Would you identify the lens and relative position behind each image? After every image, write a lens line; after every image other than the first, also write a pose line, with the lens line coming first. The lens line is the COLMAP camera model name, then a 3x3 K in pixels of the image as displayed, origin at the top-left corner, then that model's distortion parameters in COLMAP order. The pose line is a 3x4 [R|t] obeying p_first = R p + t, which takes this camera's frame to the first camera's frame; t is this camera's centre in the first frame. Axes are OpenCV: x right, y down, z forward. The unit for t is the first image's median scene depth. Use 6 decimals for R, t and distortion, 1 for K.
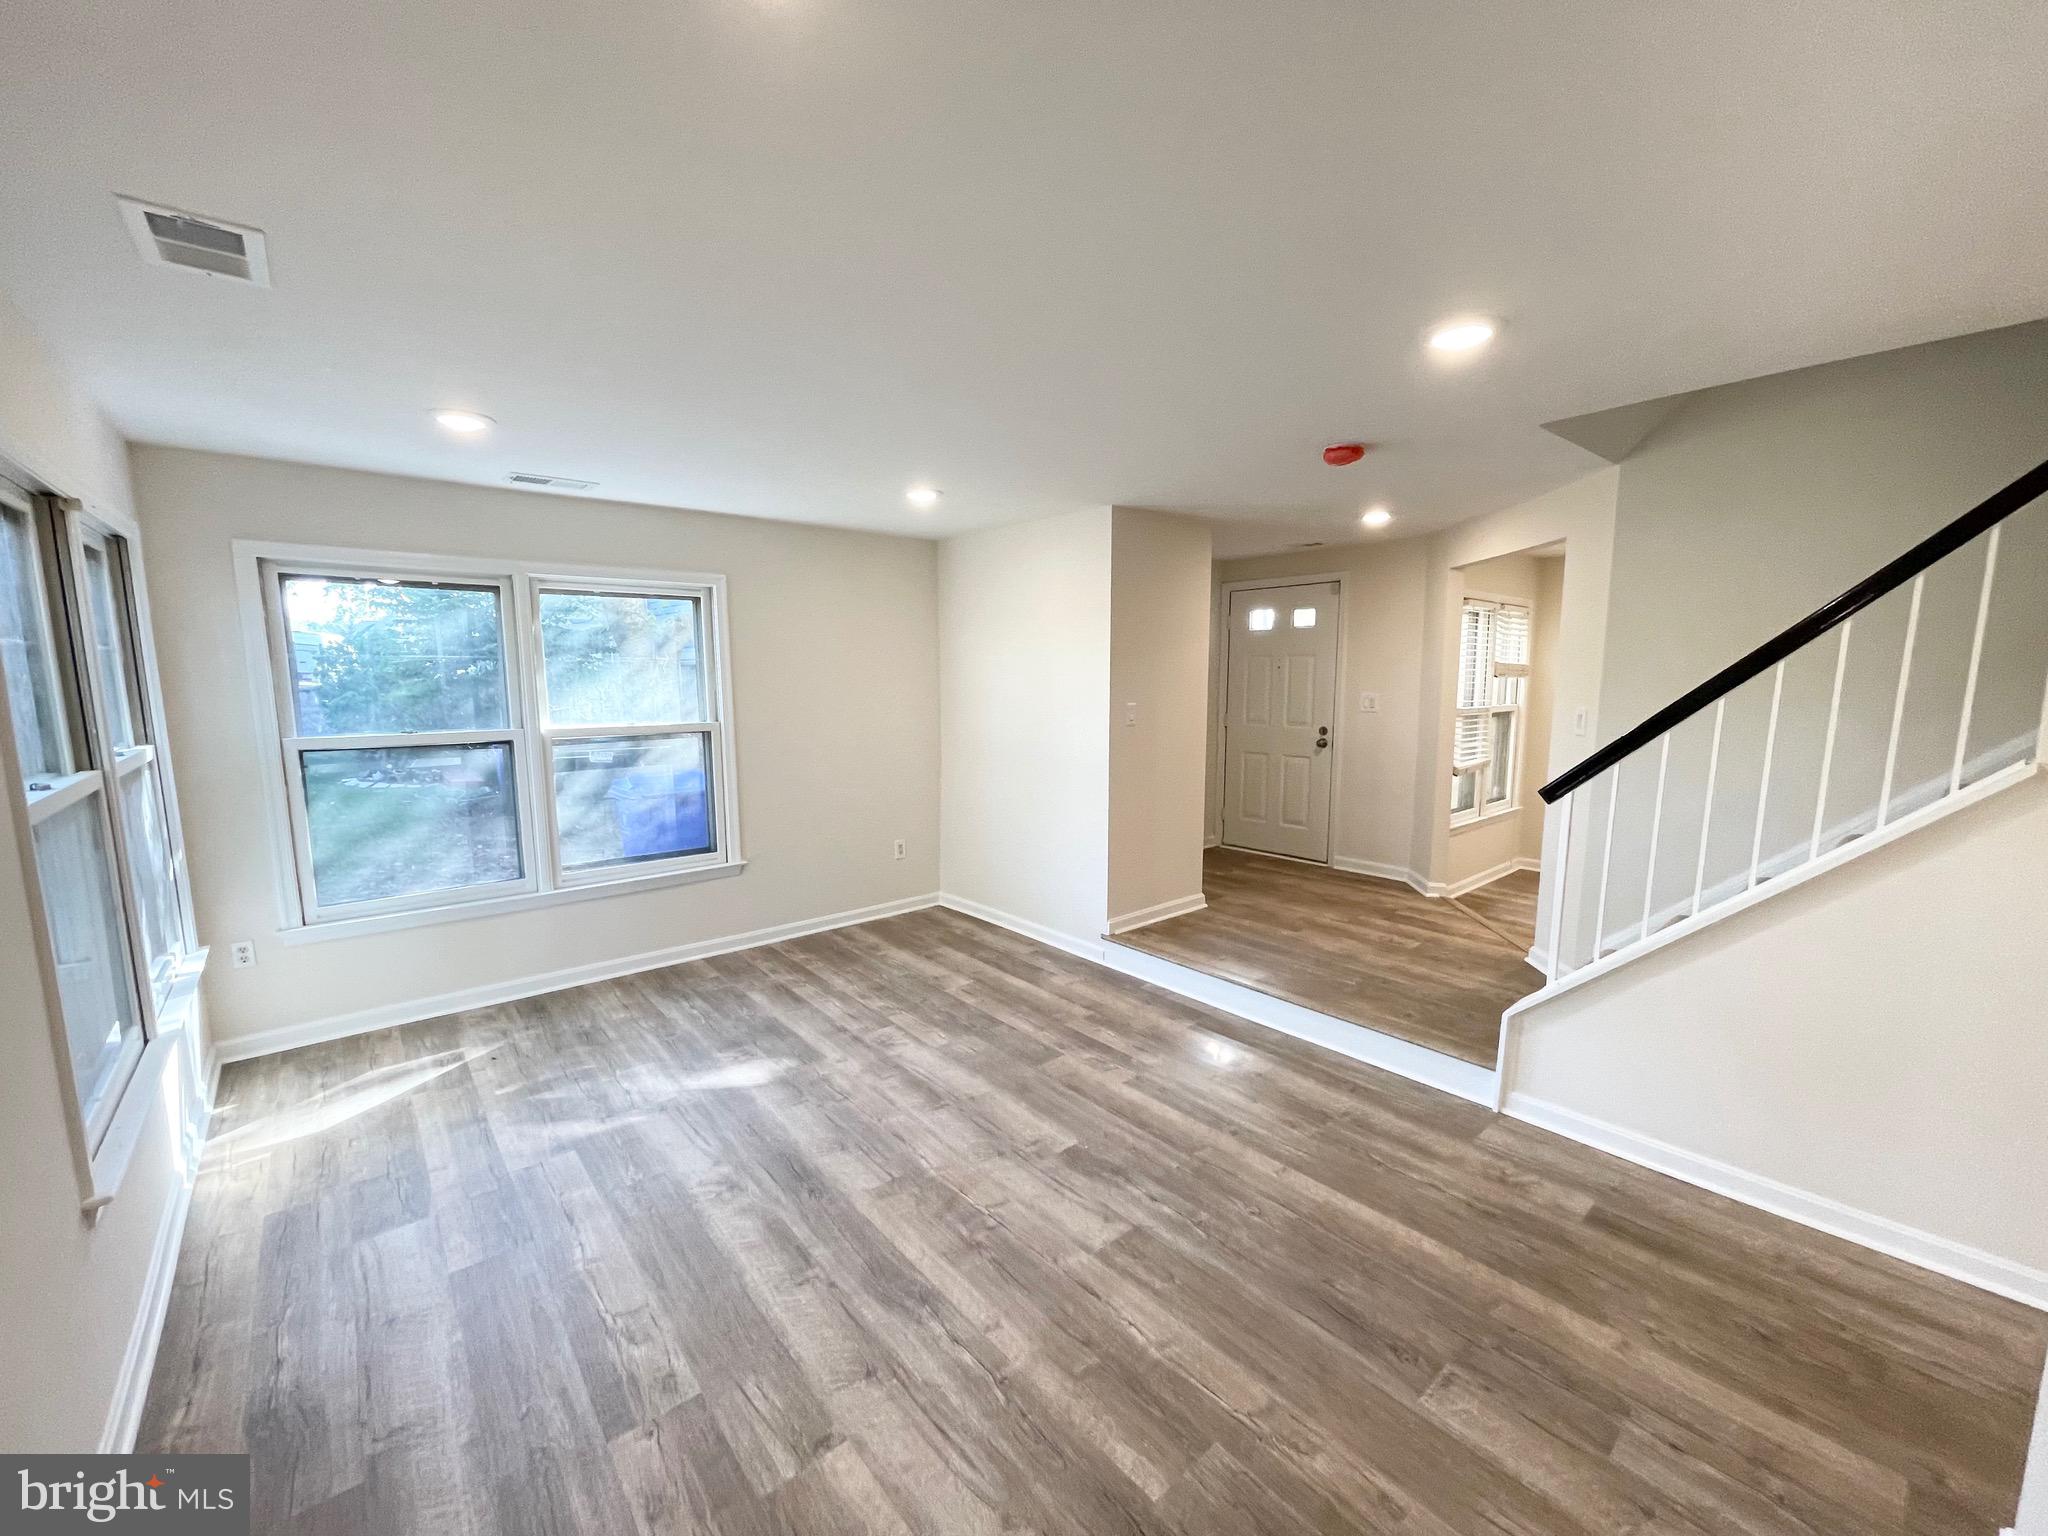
lens RADIAL K [[824.9, 0, 1018.8], [0, 824.9, 781.5], [0, 0, 1]] dist [0.000156, 0.000204]
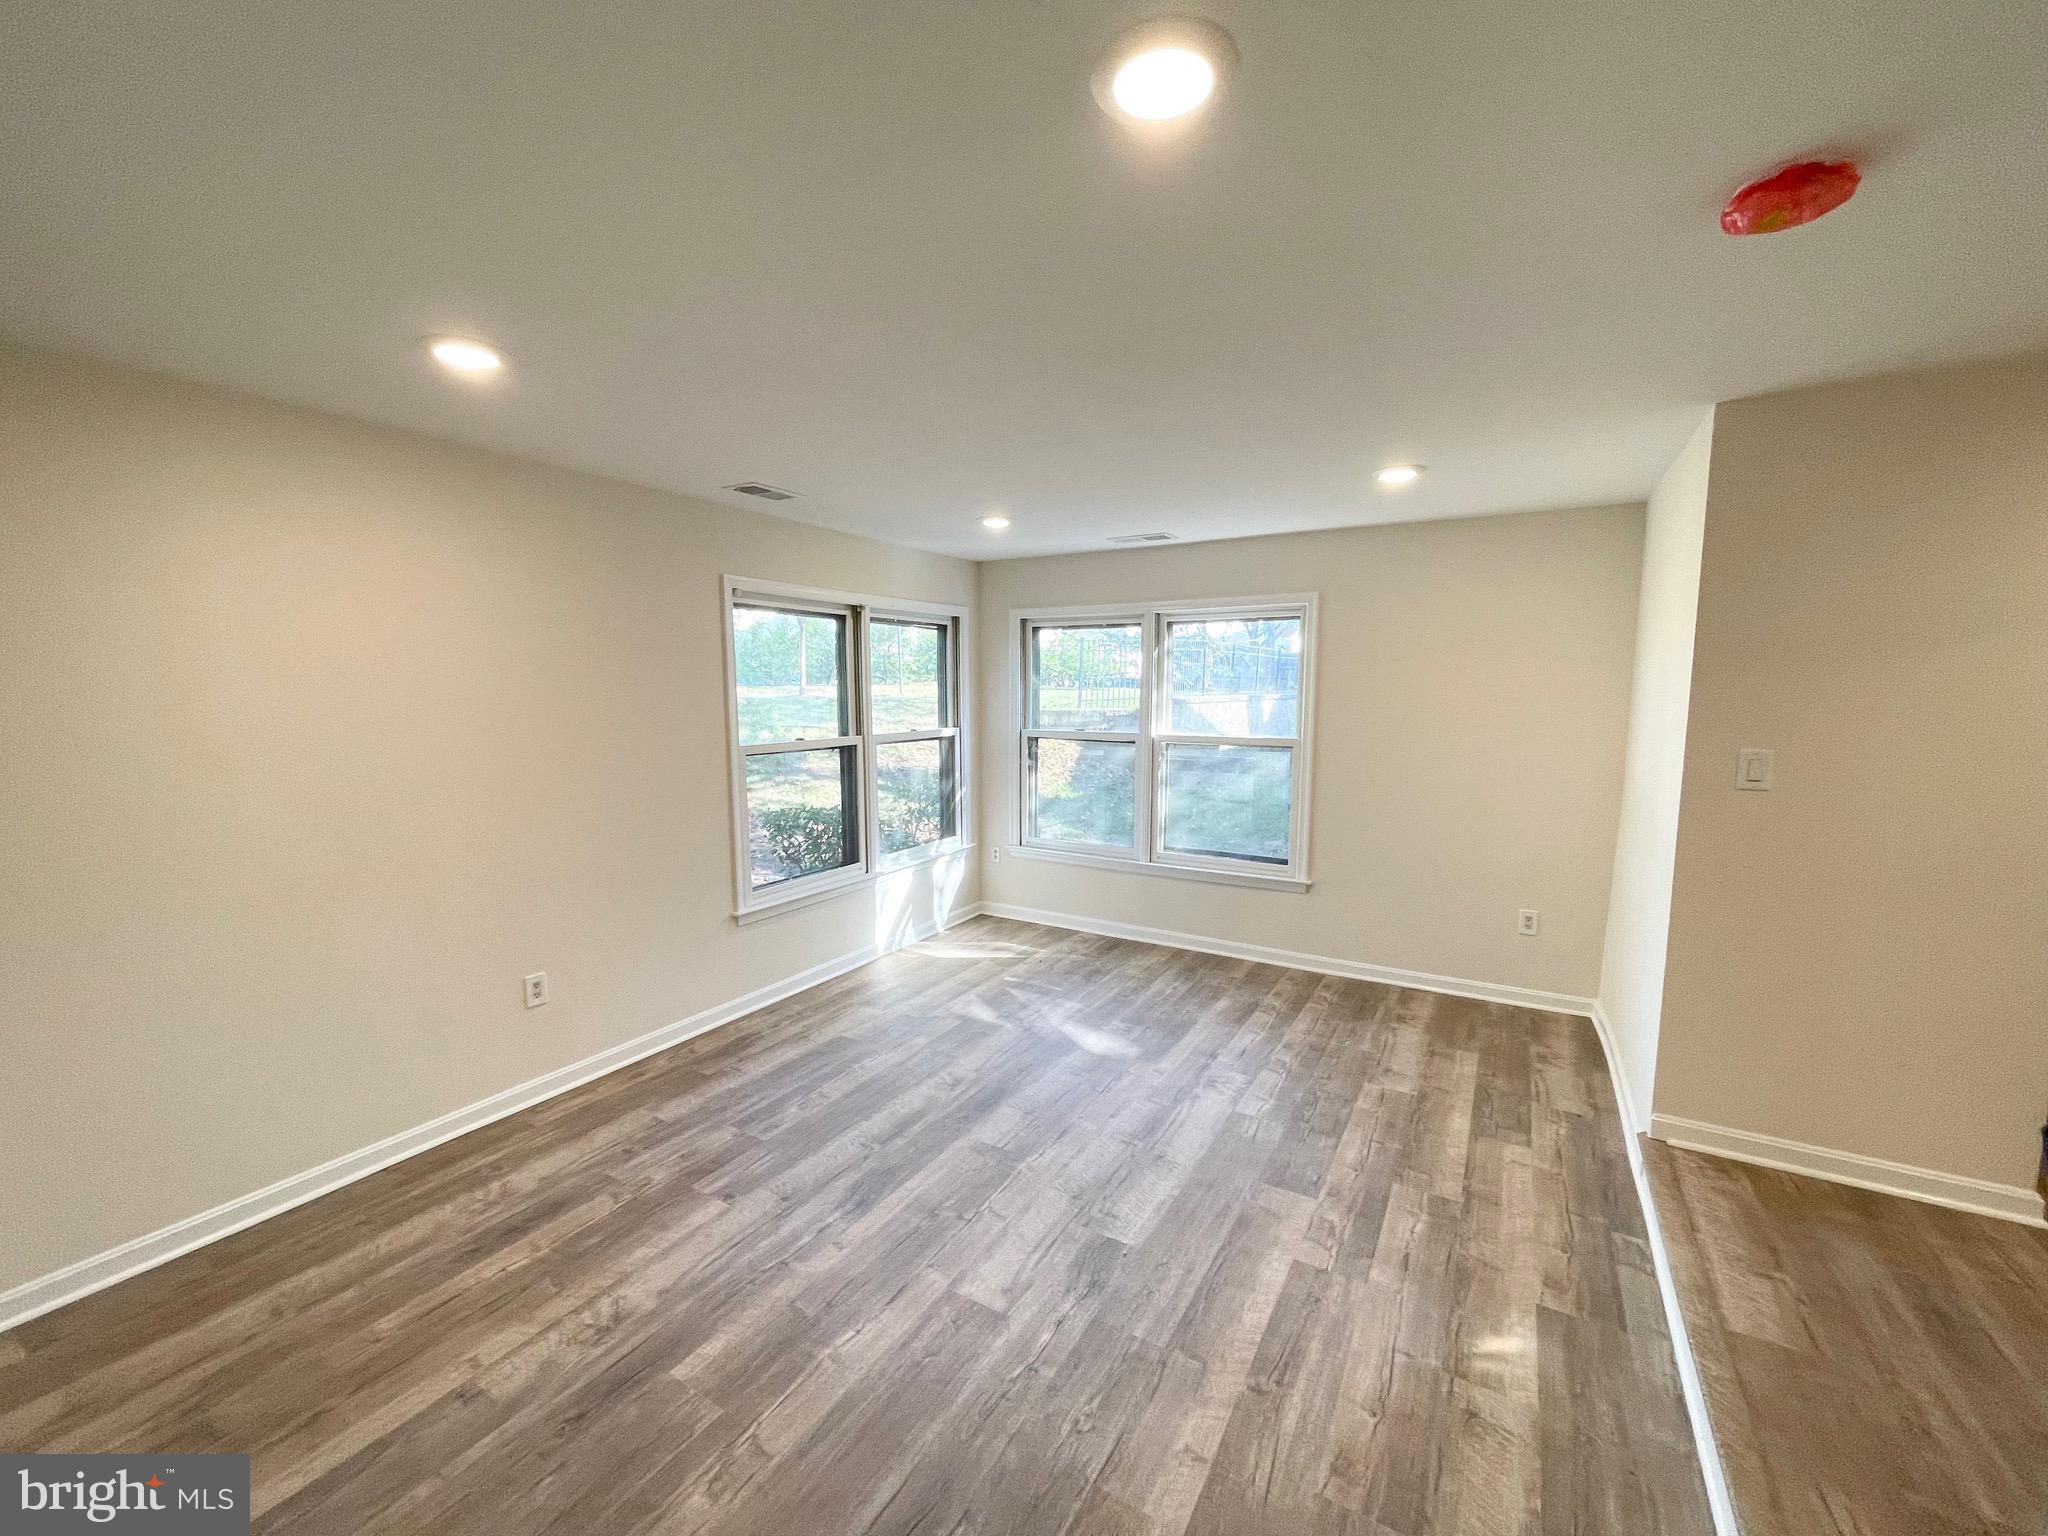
lens RADIAL K [[824.9, 0, 1018.8], [0, 824.9, 781.5], [0, 0, 1]] dist [0.000156, 0.000204]
pose [[0.317461, 0.110133, -0.941854, 0.769064], [-0.126026, 0.989322, 0.073206, -0.081039], [0.939859, 0.095458, 0.327951, 0.558837]]
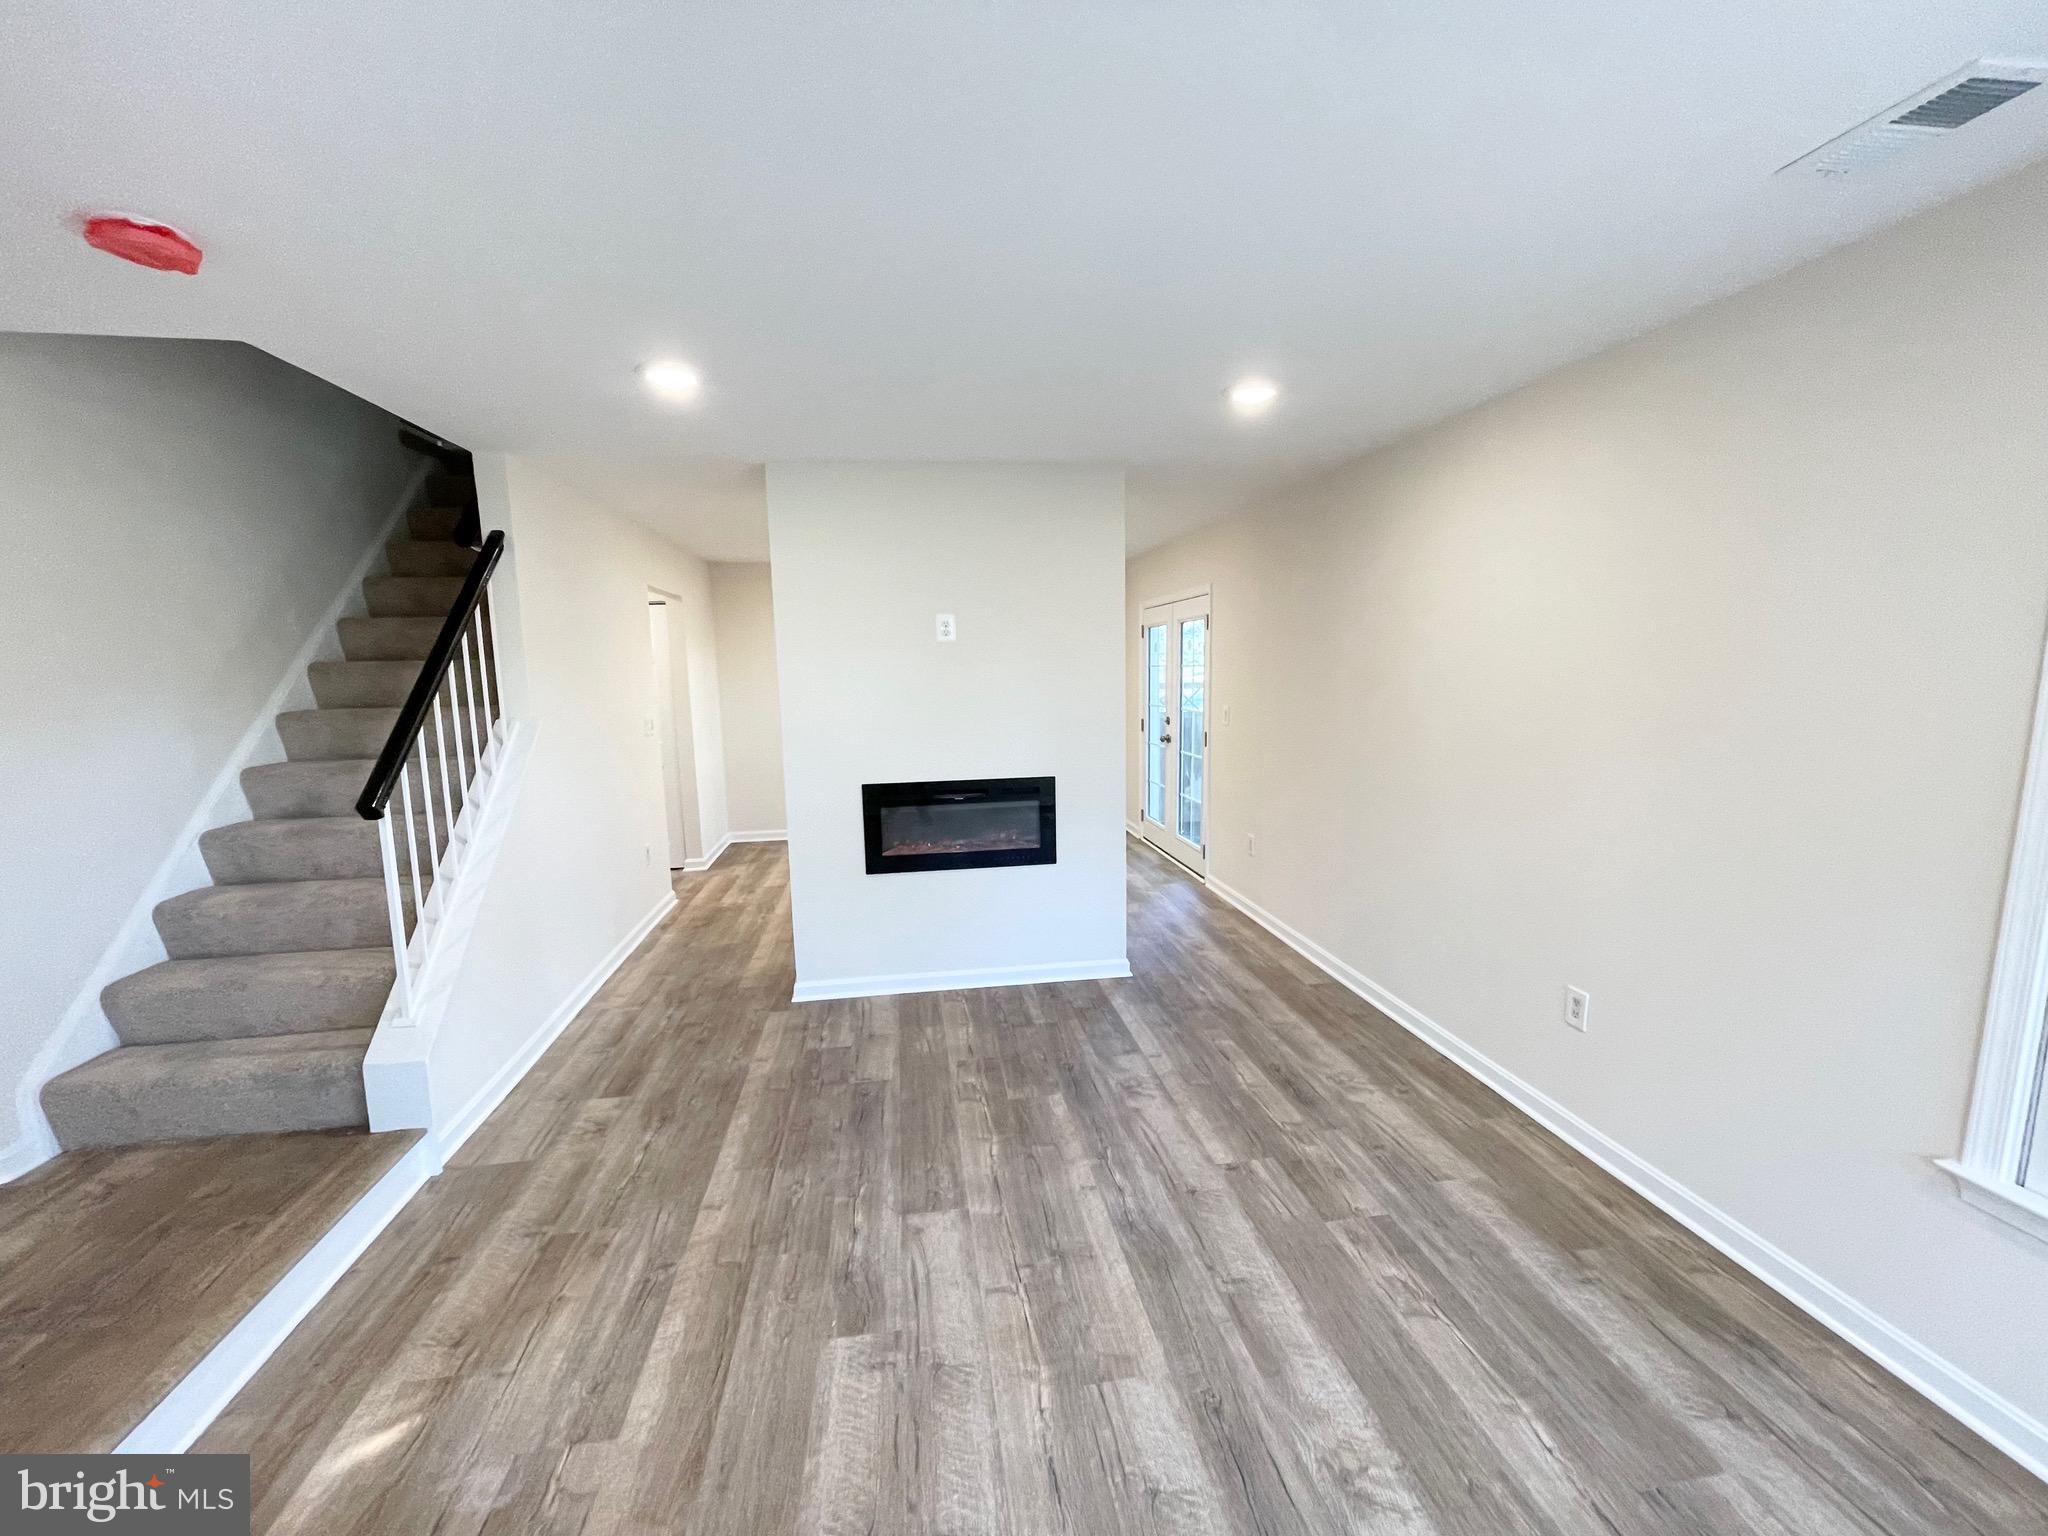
lens RADIAL K [[824.9, 0, 1018.8], [0, 824.9, 781.5], [0, 0, 1]] dist [0.000156, 0.000204]
pose [[-0.850530, -0.058101, 0.522708, -0.388606], [0.090390, 0.962941, 0.254113, -0.169831], [-0.518102, 0.263378, -0.813758, 1.336082]]
